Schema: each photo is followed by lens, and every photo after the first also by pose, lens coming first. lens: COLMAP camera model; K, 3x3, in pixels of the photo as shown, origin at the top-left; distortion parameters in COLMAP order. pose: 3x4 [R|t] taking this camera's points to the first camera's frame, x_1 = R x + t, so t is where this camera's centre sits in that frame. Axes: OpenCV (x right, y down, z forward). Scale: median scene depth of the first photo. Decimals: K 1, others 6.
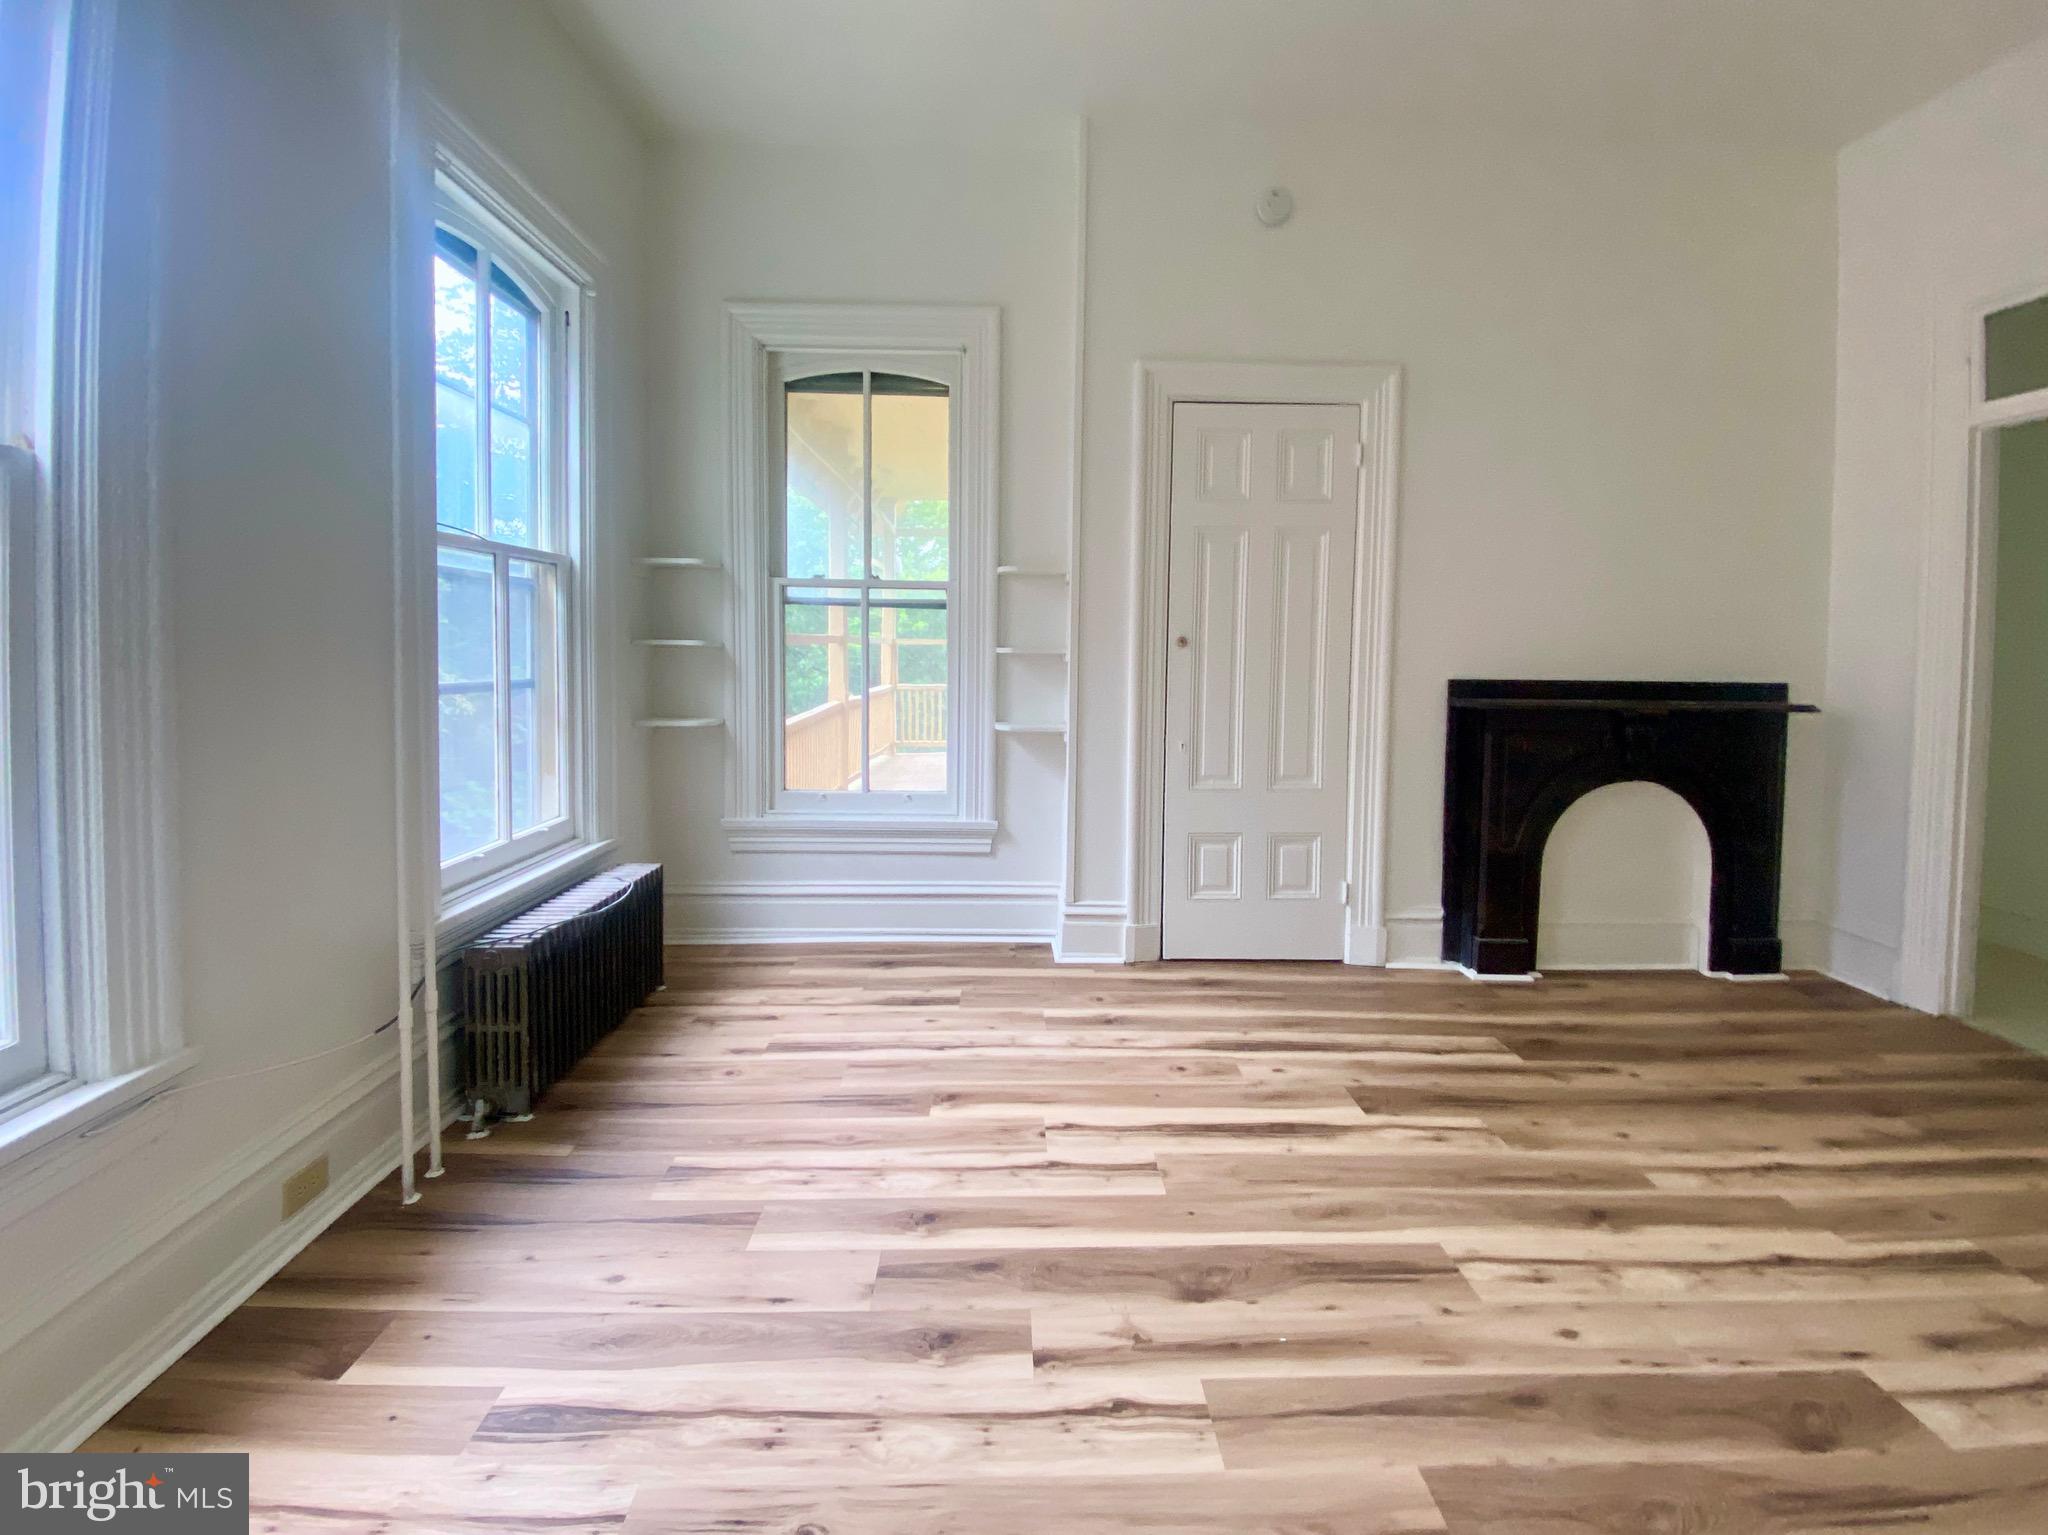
lens RADIAL K [[899.3, 0, 1012.7], [0, 899.3, 748.7], [0, 0, 1]] dist [0.034550, -0.029708]
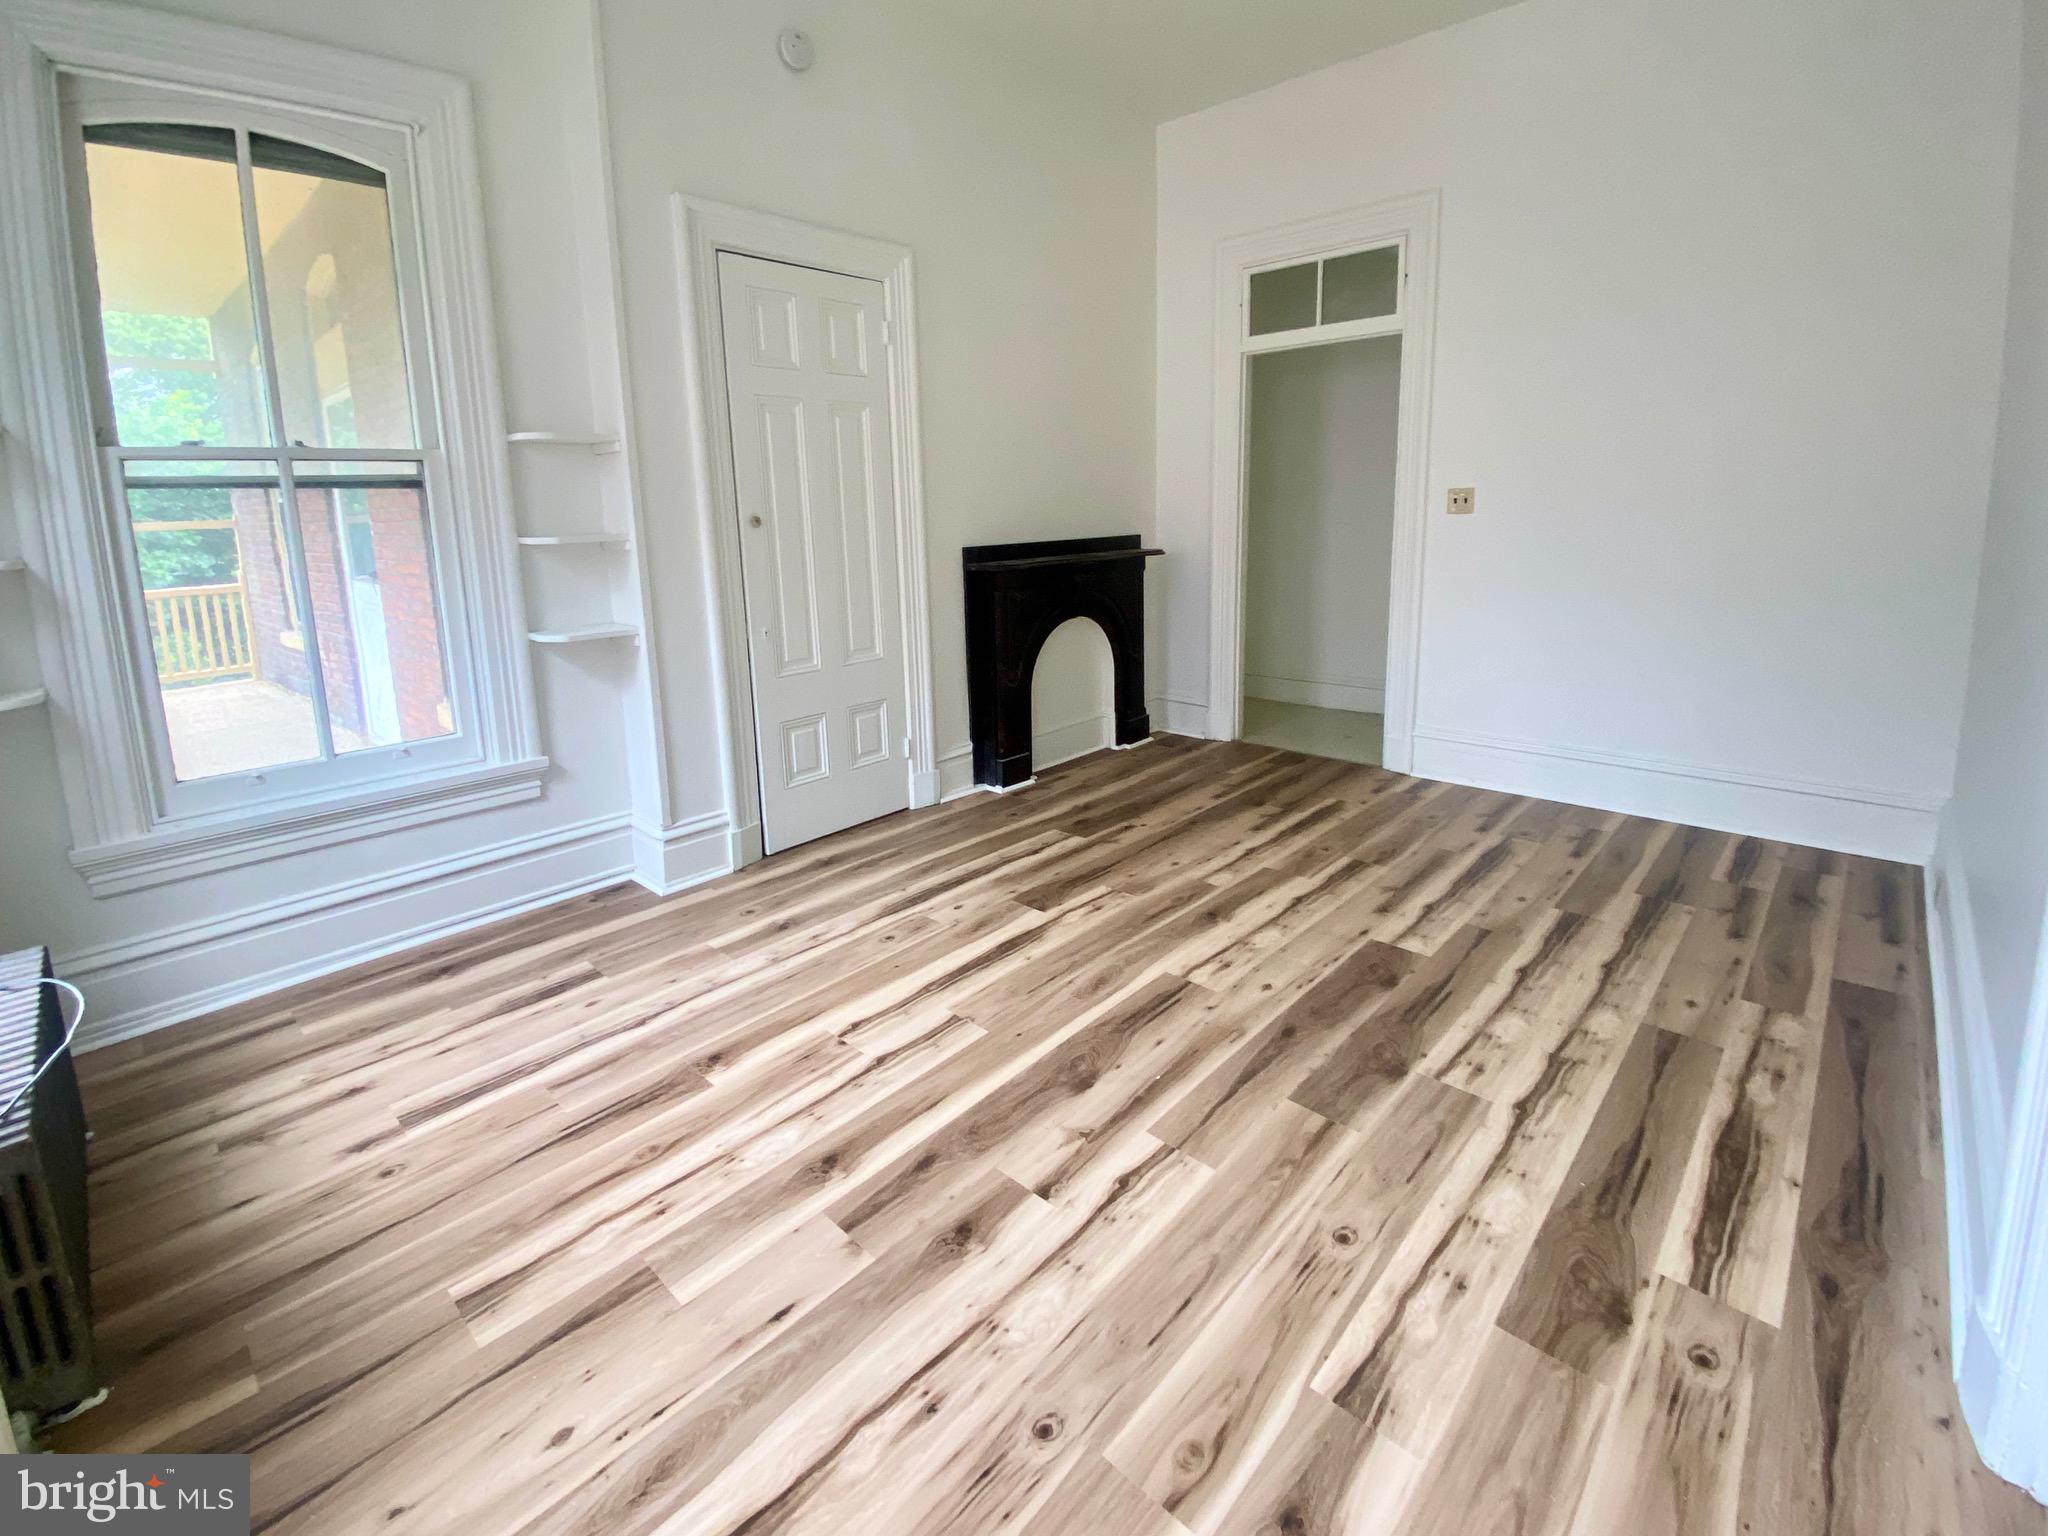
lens RADIAL K [[919.1, 0, 1020.1], [0, 919.1, 725.7], [0, 0, 1]] dist [0.063815, -0.058069]
pose [[0.691937, -0.198639, 0.694093, -0.417138], [0.117422, 0.979567, 0.163280, -0.045872], [-0.712345, -0.031478, 0.701124, 0.153280]]
